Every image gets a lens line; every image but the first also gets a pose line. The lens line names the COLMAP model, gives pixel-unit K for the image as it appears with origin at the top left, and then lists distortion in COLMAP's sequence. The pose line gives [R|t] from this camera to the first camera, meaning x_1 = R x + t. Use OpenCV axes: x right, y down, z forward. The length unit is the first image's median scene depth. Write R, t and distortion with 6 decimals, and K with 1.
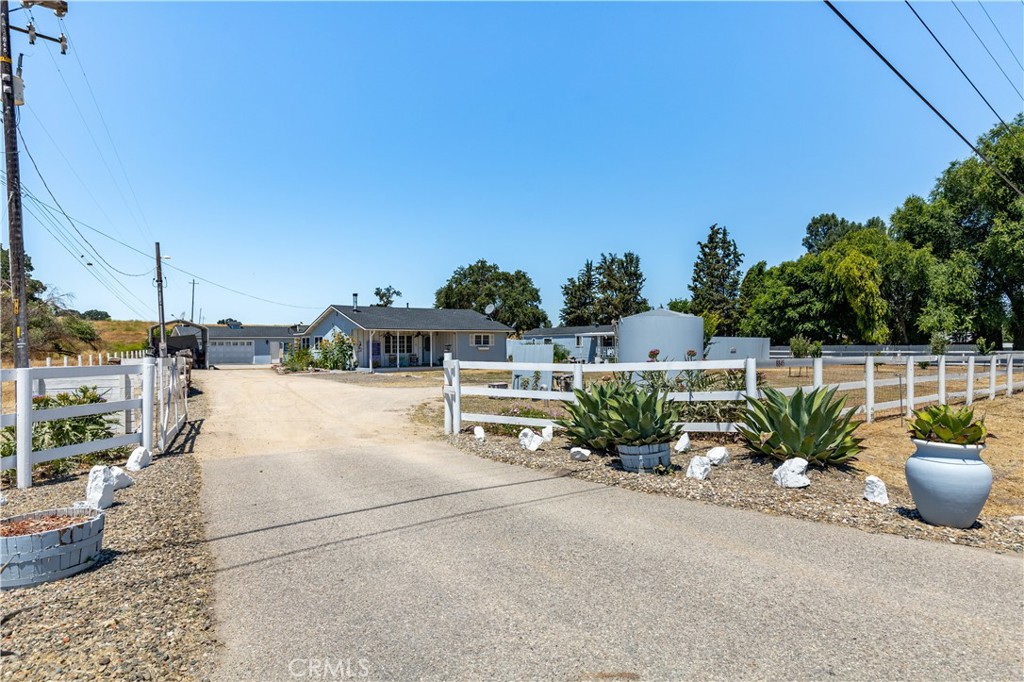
lens RADIAL K [[577.5, 0, 490.1], [0, 577.5, 348.0], [0, 0, 1]] dist [0.005235, 0.006412]
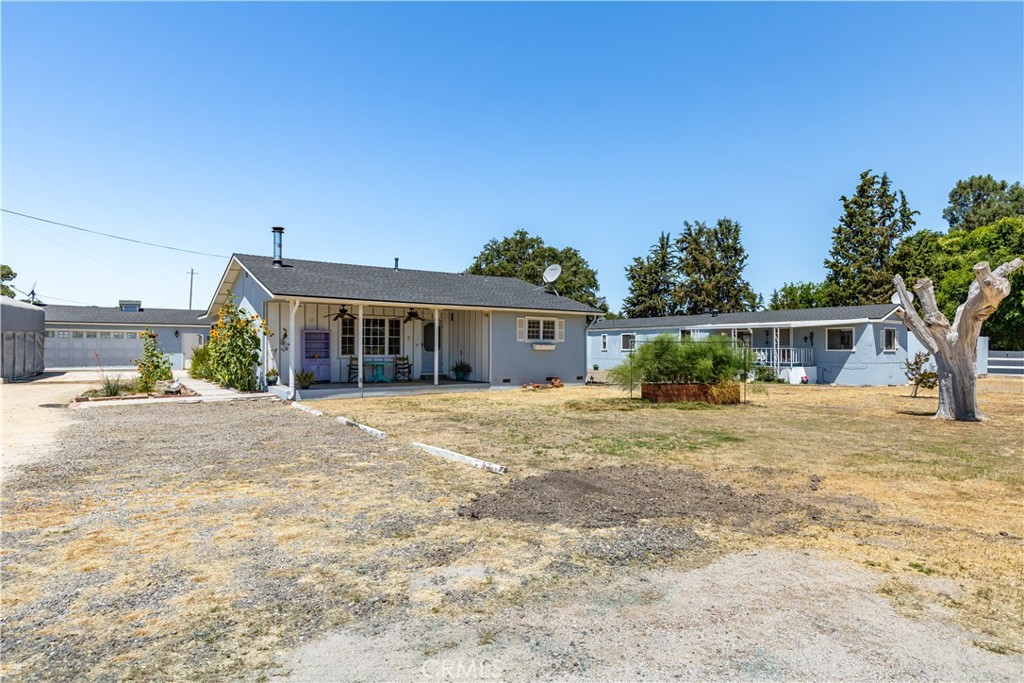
lens RADIAL K [[577.5, 0, 504.9], [0, 577.5, 349.9], [0, 0, 1]] dist [0.005235, 0.006412]
pose [[0.999691, 0.011615, -0.021958, -0.018247], [-0.011603, 0.999932, 0.000667, 0.001735], [0.021965, -0.000412, 0.999759, 0.268363]]
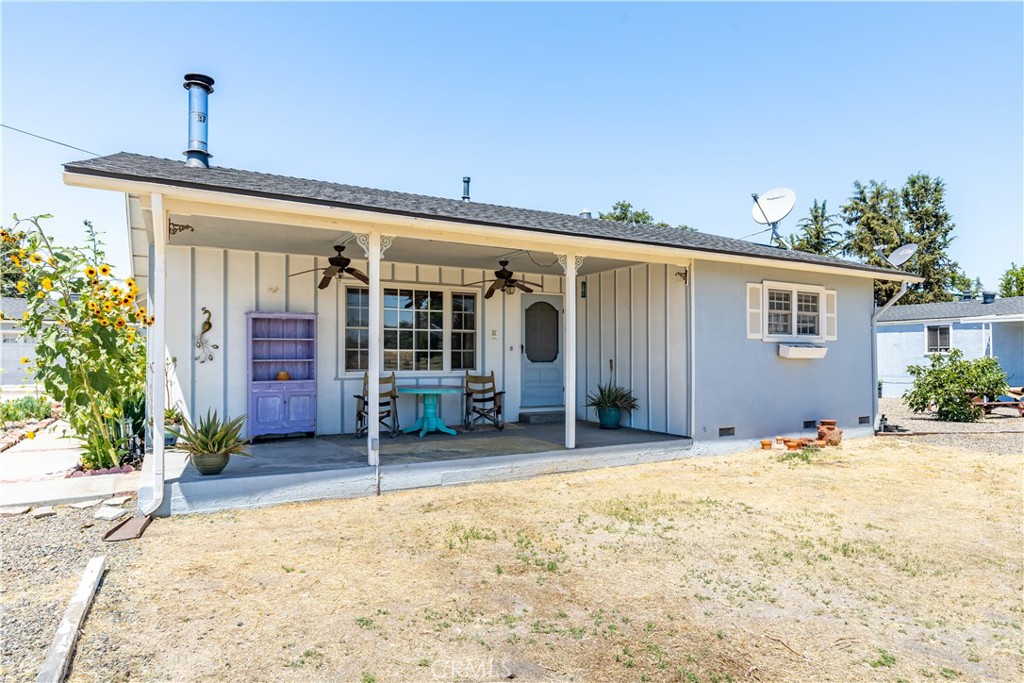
lens RADIAL K [[628.6, 0, 502.9], [0, 628.6, 348.1], [0, 0, 1]] dist [-0.006728, -0.000818]
pose [[0.990623, 0.006667, -0.136460, -0.048522], [-0.009303, 0.999782, -0.018686, 0.002455], [0.136306, 0.019780, 0.990469, 0.402281]]
